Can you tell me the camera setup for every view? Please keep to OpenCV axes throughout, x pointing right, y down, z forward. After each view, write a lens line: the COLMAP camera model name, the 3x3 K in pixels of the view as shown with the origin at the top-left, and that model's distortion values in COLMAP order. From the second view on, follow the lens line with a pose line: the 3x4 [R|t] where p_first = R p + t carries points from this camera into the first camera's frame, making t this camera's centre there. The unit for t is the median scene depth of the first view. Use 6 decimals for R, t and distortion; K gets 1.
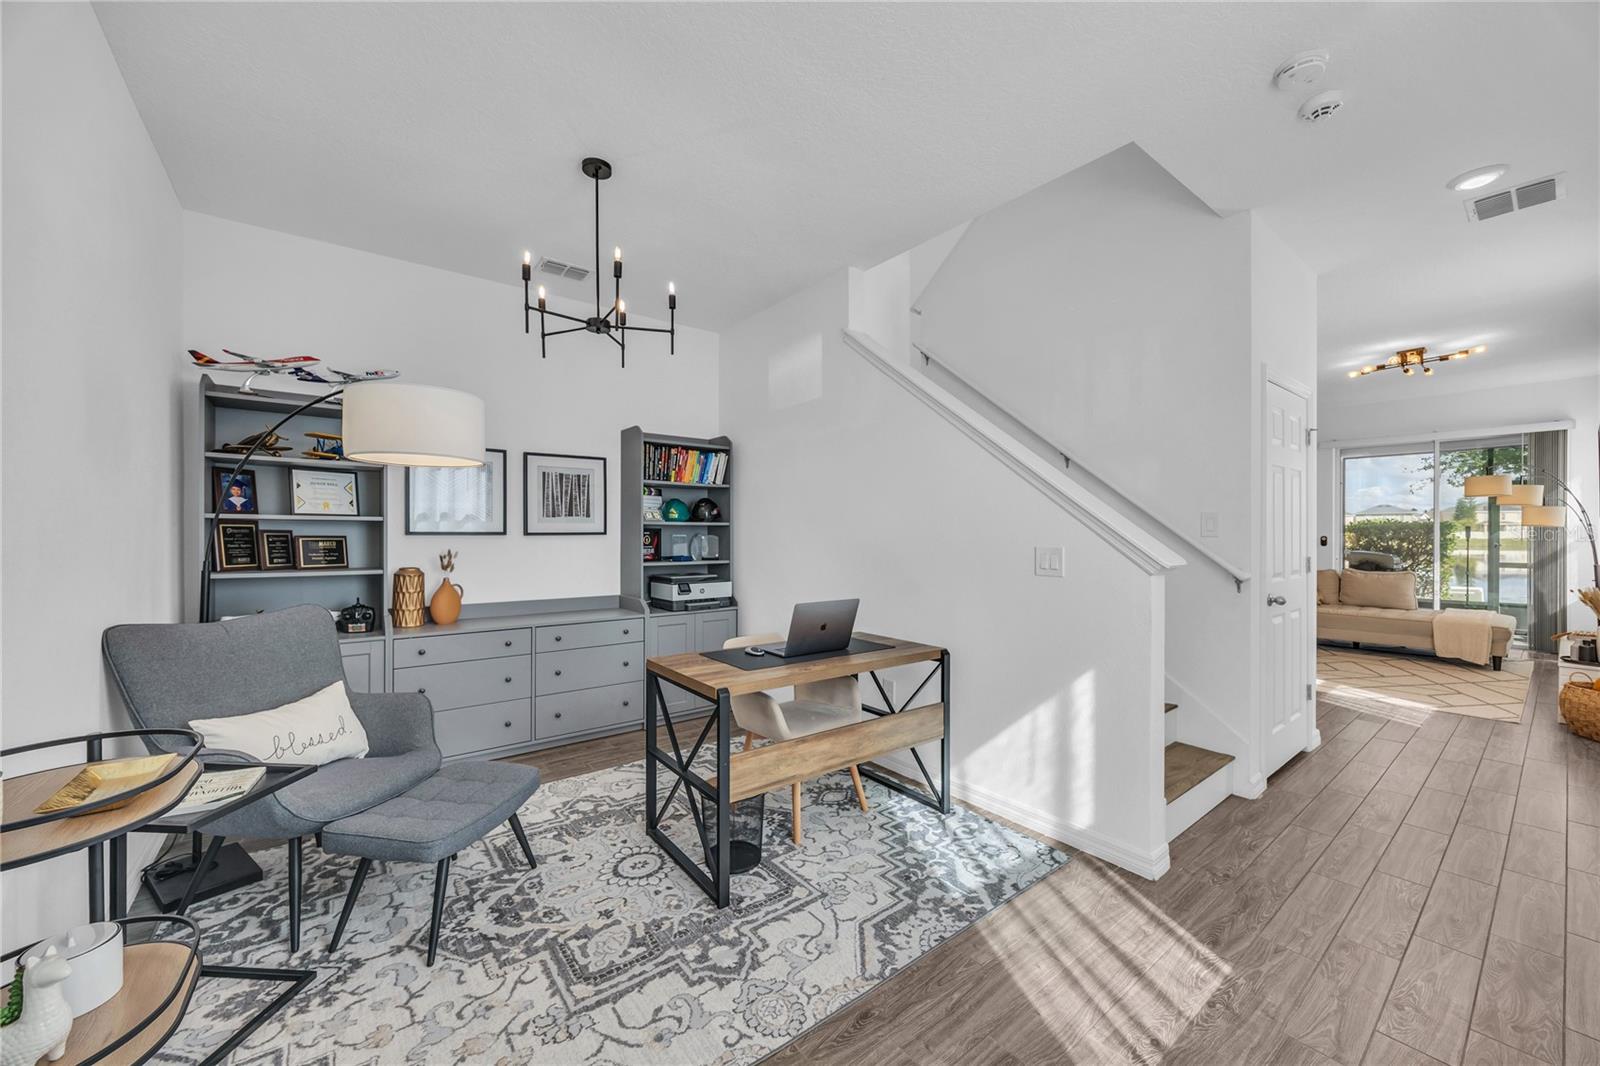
lens RADIAL K [[611.9, 0, 797.7], [0, 611.9, 534.8], [0, 0, 1]] dist [-0.001588, 0.000176]
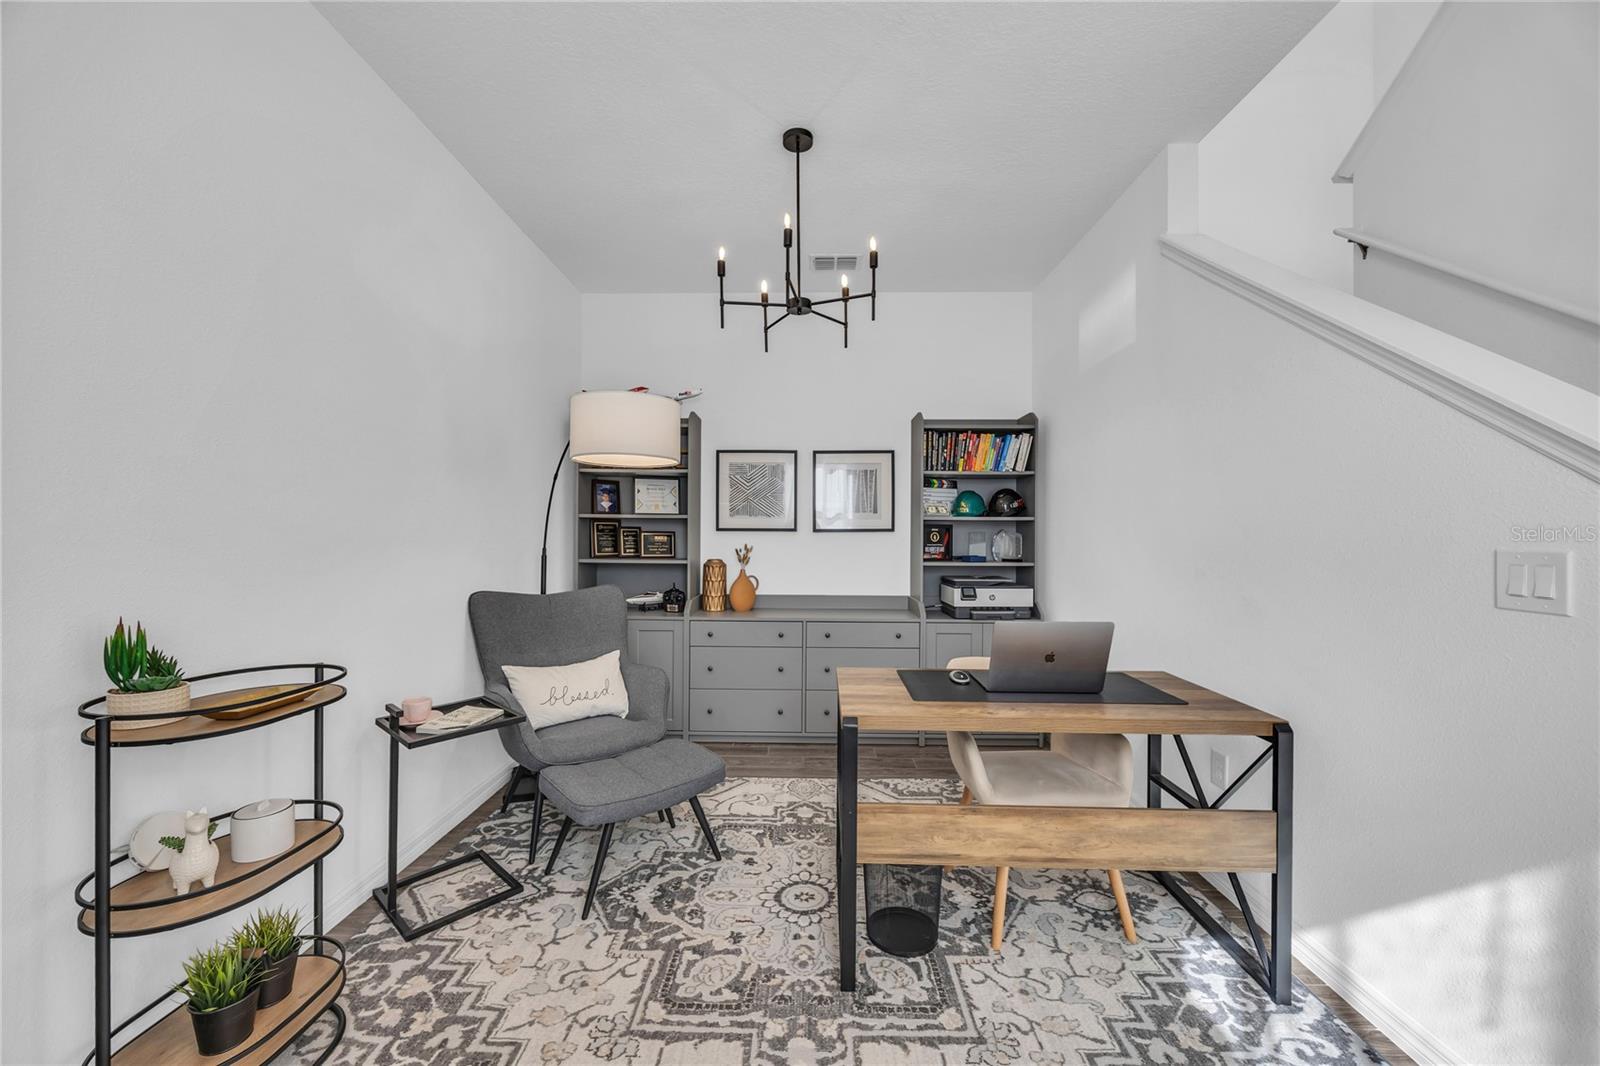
lens RADIAL K [[608.8, 0, 800.7], [0, 608.8, 534.9], [0, 0, 1]] dist [-0.002445, 0.000127]
pose [[0.776088, 0.002734, -0.630619, 0.273782], [-0.004749, 0.999988, -0.001509, 0.011679], [0.630607, 0.004166, 0.776091, 0.281767]]
